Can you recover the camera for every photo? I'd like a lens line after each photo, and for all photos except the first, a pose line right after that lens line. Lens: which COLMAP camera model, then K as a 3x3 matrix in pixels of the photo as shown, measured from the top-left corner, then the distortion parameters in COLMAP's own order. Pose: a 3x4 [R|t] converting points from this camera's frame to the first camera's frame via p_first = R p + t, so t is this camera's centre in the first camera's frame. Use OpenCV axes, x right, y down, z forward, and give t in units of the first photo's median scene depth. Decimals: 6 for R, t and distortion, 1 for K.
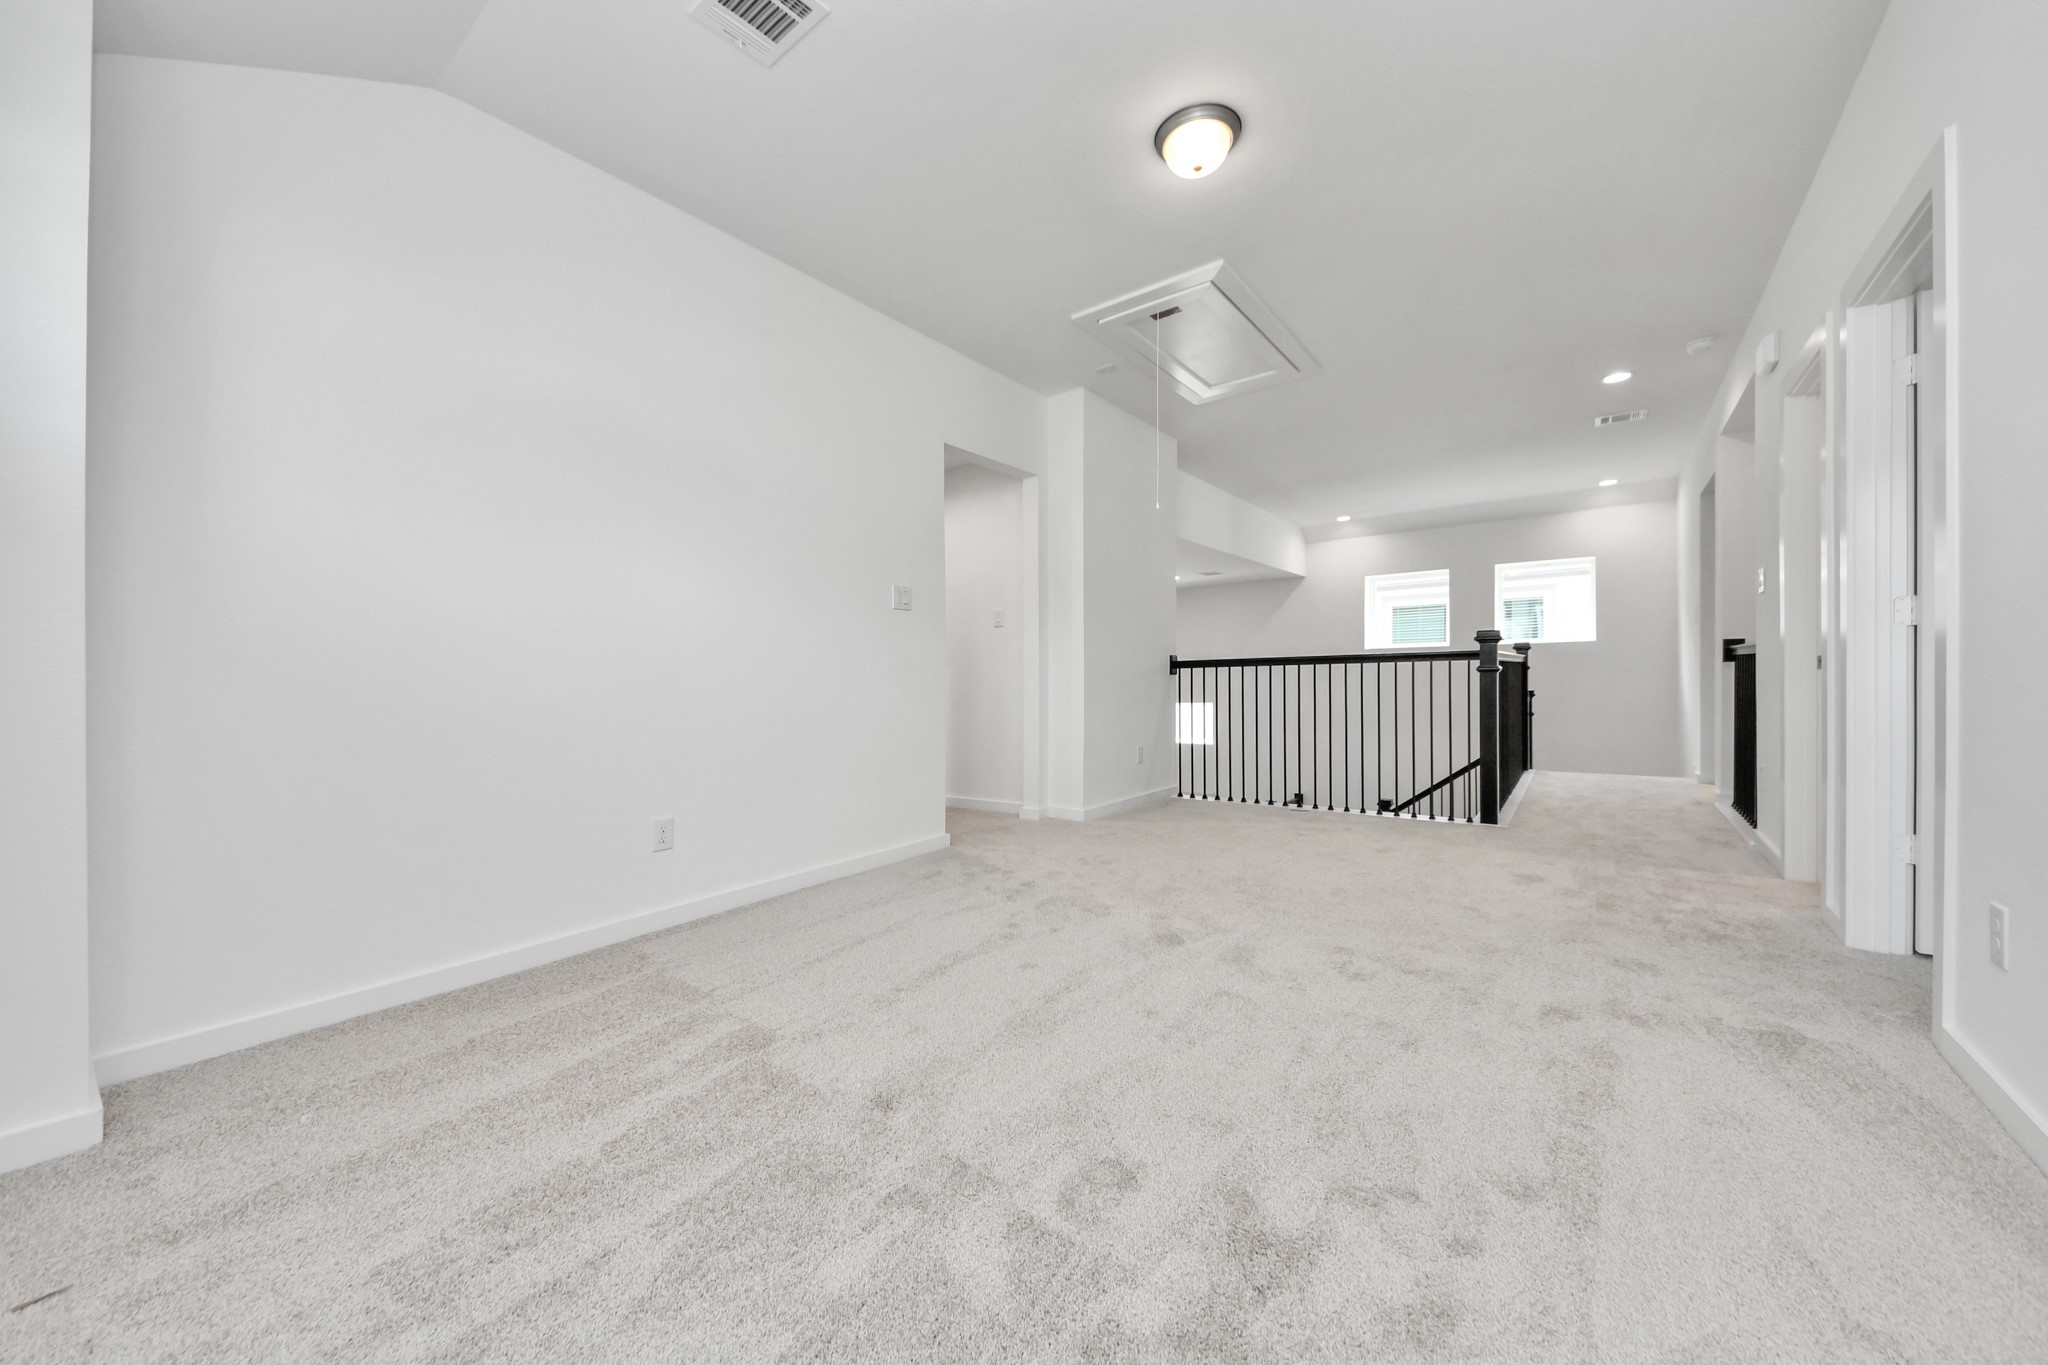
lens RADIAL K [[770.6, 0, 1032.2], [0, 770.6, 689.6], [0, 0, 1]] dist [0.028178, -0.020532]
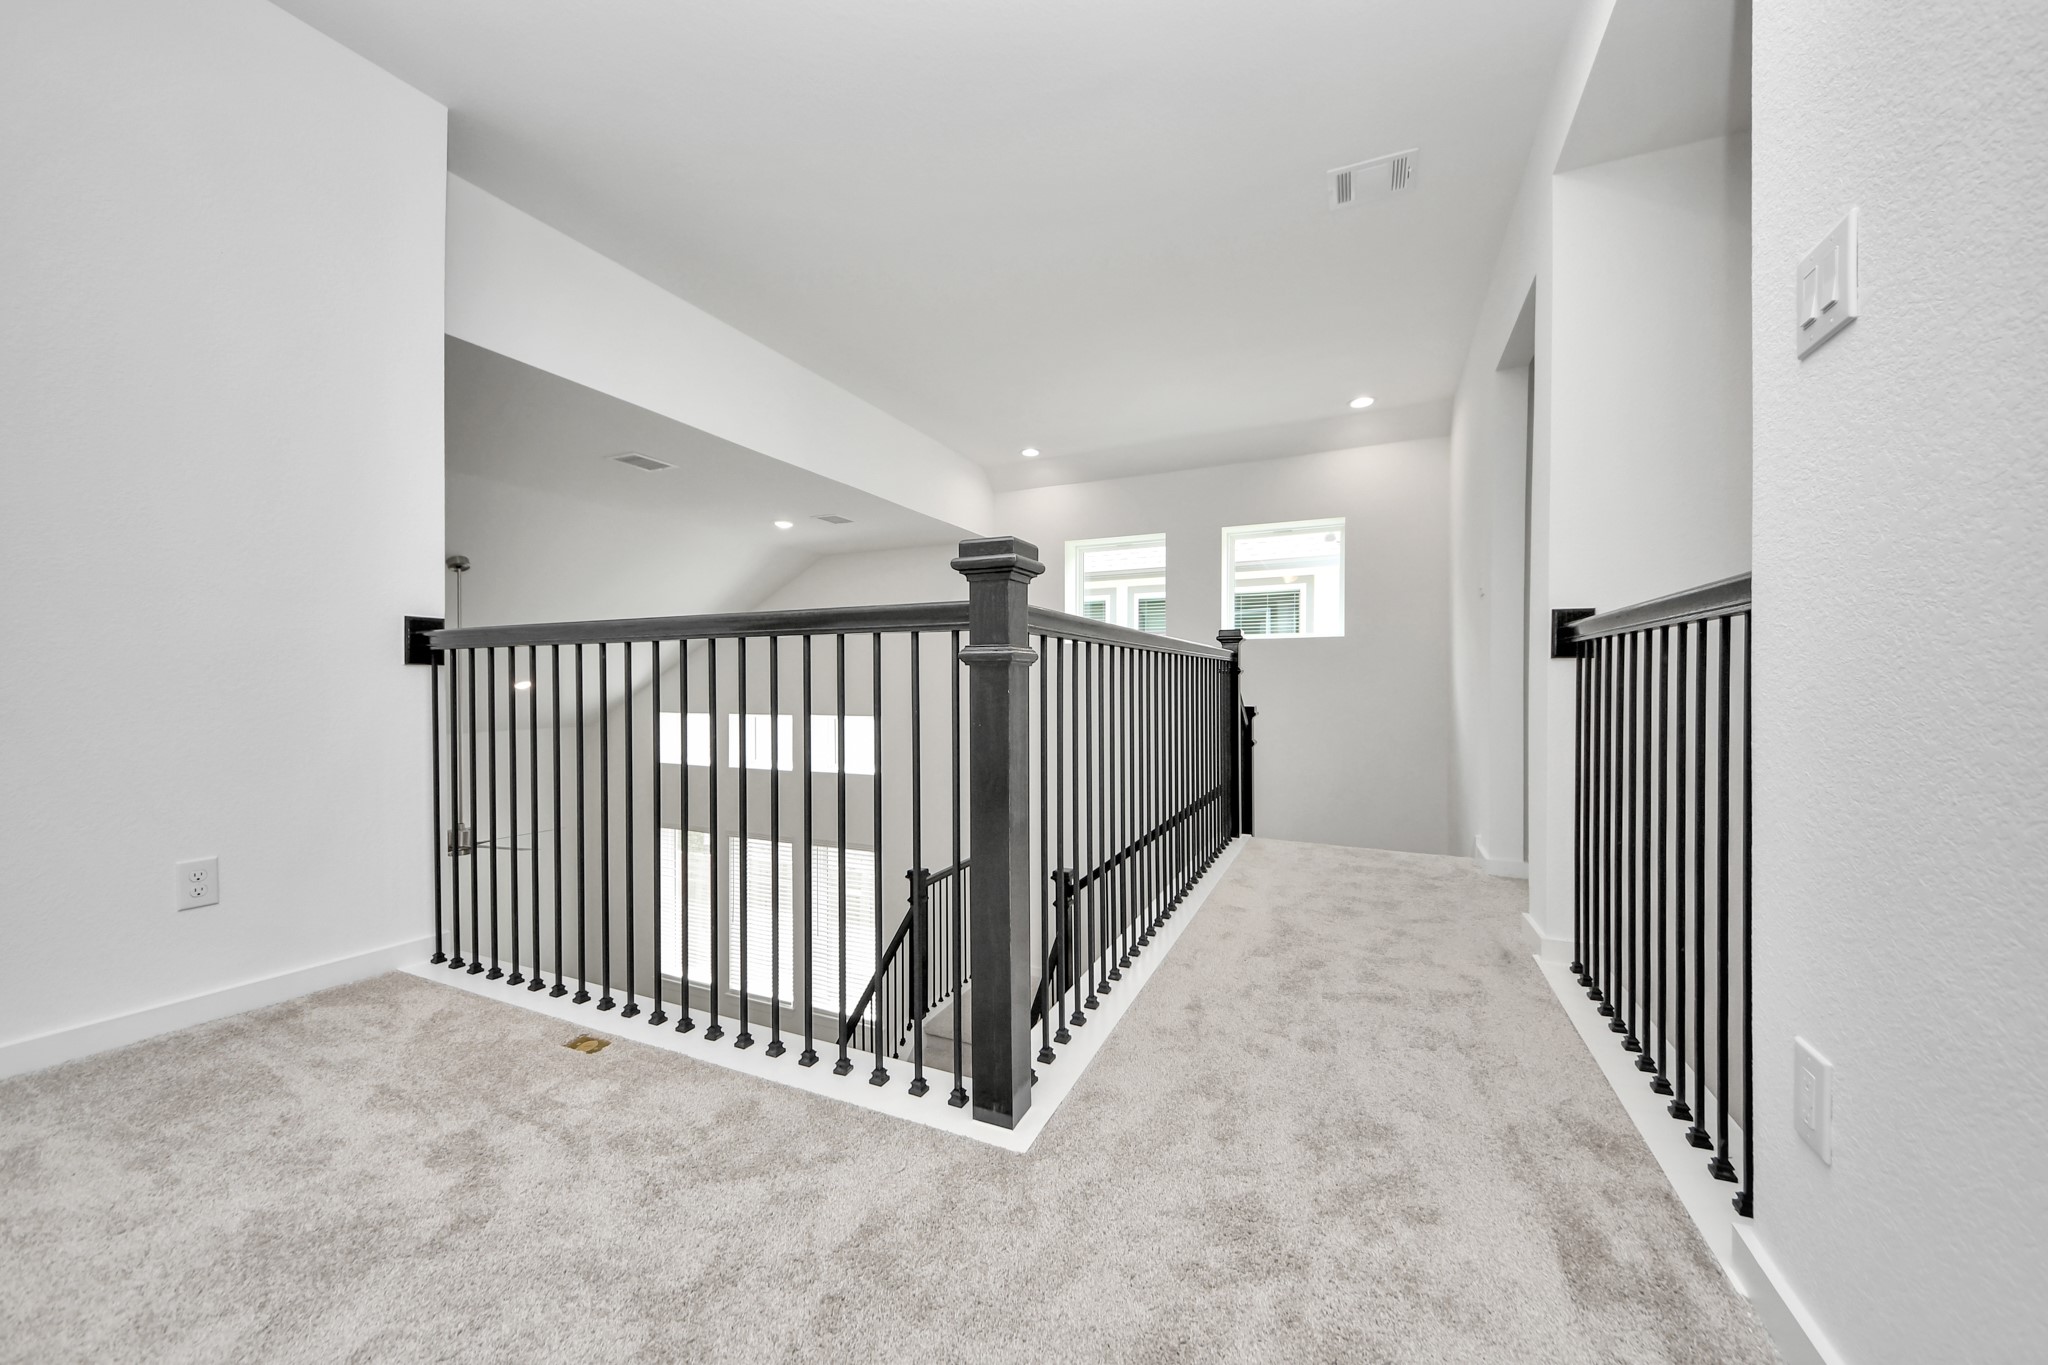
lens RADIAL K [[770.6, 0, 1032.2], [0, 770.6, 689.6], [0, 0, 1]] dist [0.028178, -0.020532]
pose [[0.975740, 0.017119, 0.218260, 0.310521], [-0.016718, 0.999853, -0.003682, -0.007255], [-0.218291, -0.000056, 0.975884, 0.393508]]
